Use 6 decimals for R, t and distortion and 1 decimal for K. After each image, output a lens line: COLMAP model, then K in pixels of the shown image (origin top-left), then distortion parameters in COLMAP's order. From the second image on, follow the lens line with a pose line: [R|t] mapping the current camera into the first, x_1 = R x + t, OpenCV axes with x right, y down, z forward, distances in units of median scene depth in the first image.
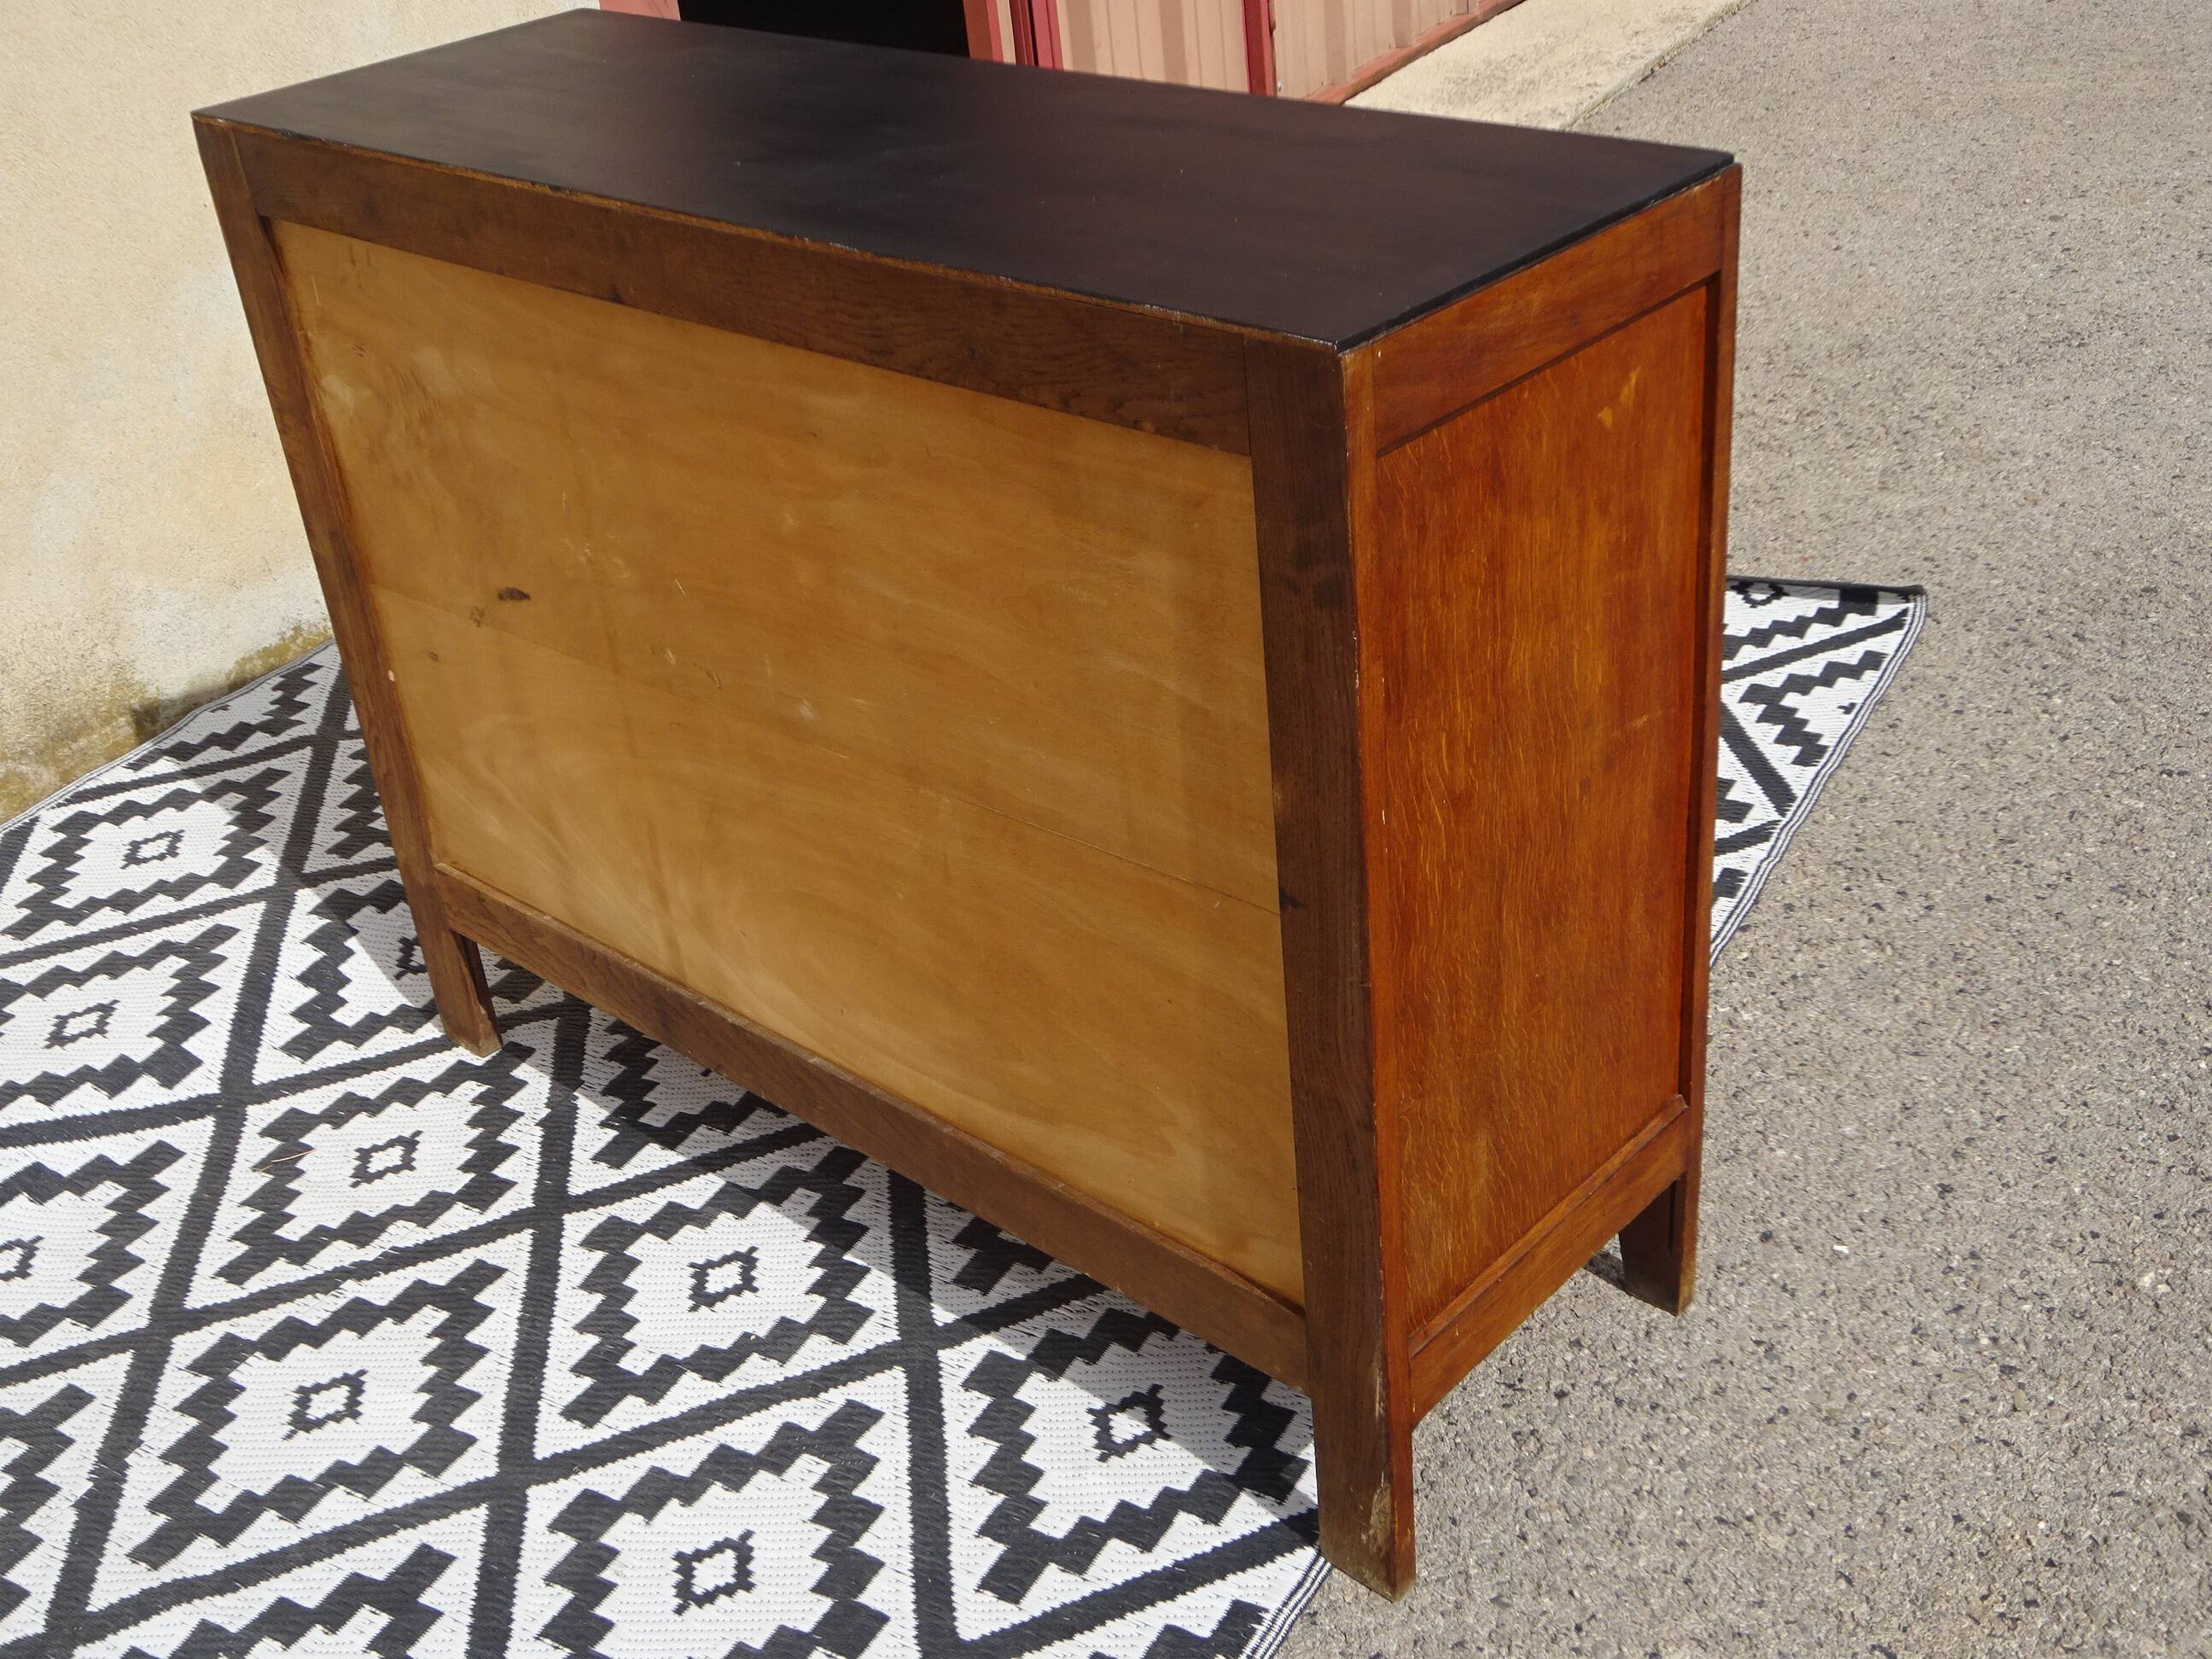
lens RADIAL K [[2458.1, 0, 1106.0], [0, 2458.1, 829.5], [0, 0, 1]] dist [0.017788, 0.023989]
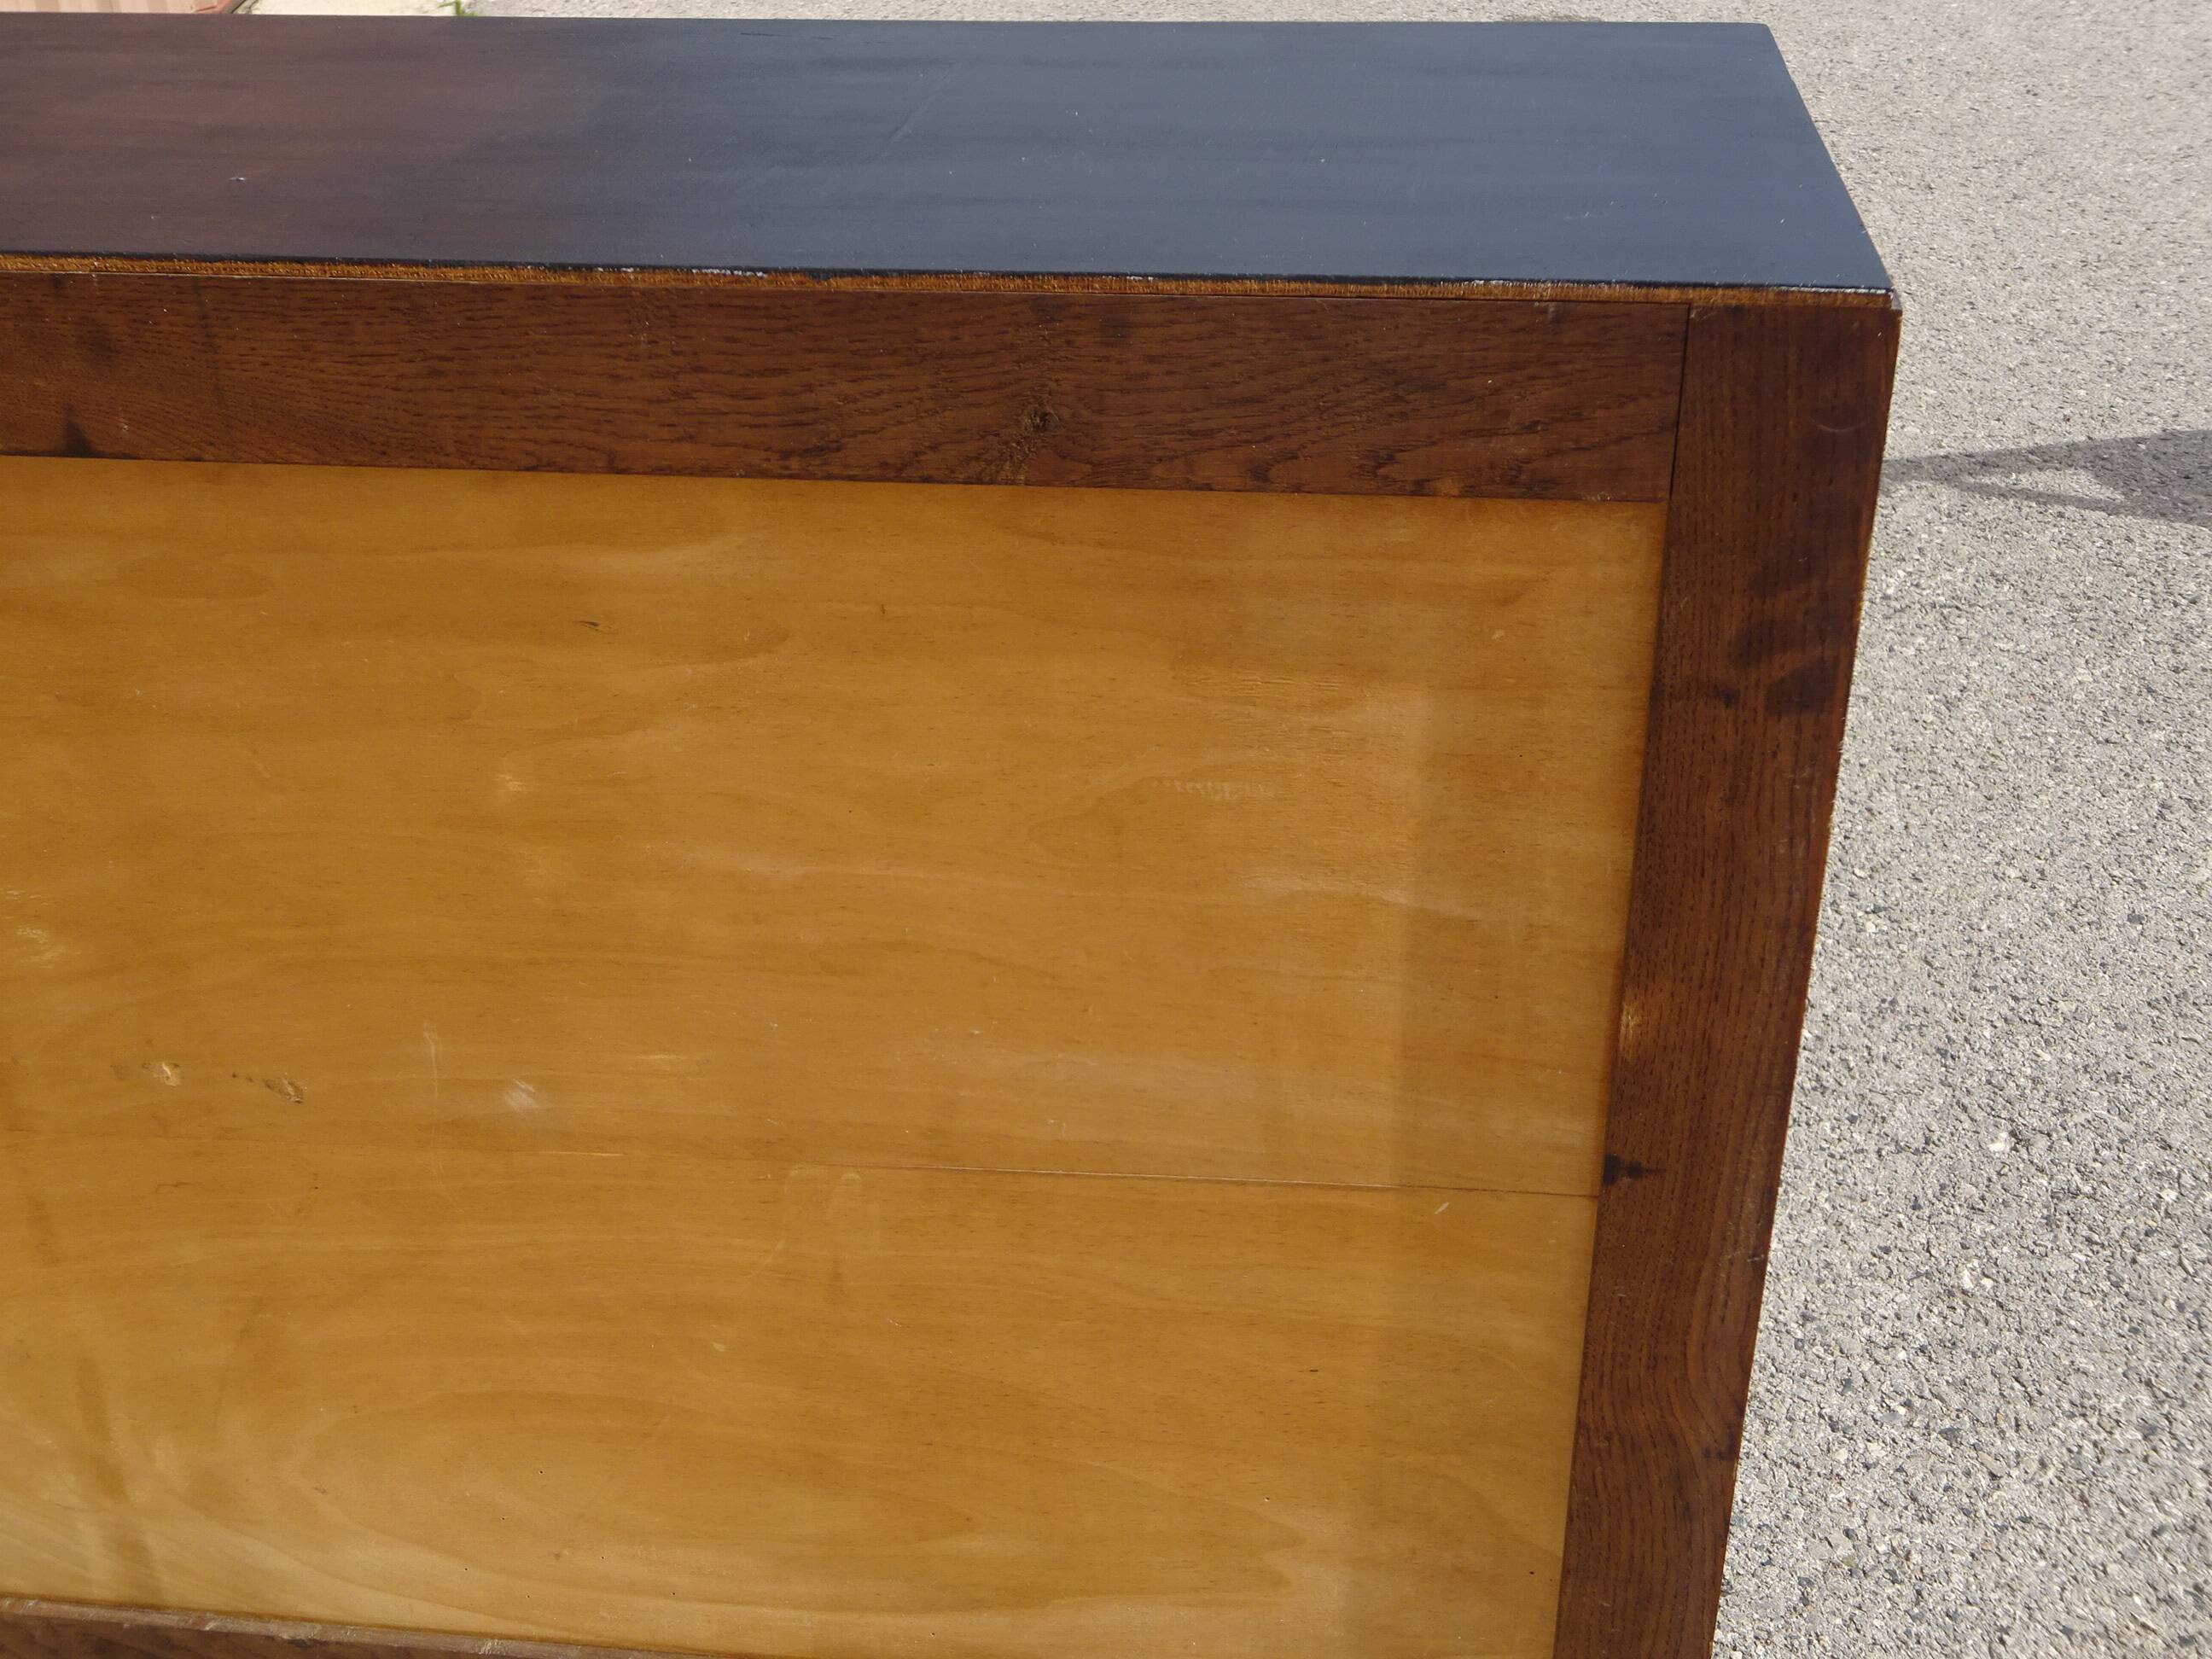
lens RADIAL K [[2458.1, 0, 1106.0], [0, 2458.1, 829.5], [0, 0, 1]] dist [0.017788, 0.023989]
pose [[0.810318, -0.227381, 0.540076, -0.345379], [0.244155, 0.968844, 0.041574, -0.111819], [-0.532703, 0.098174, 0.840589, 0.477274]]
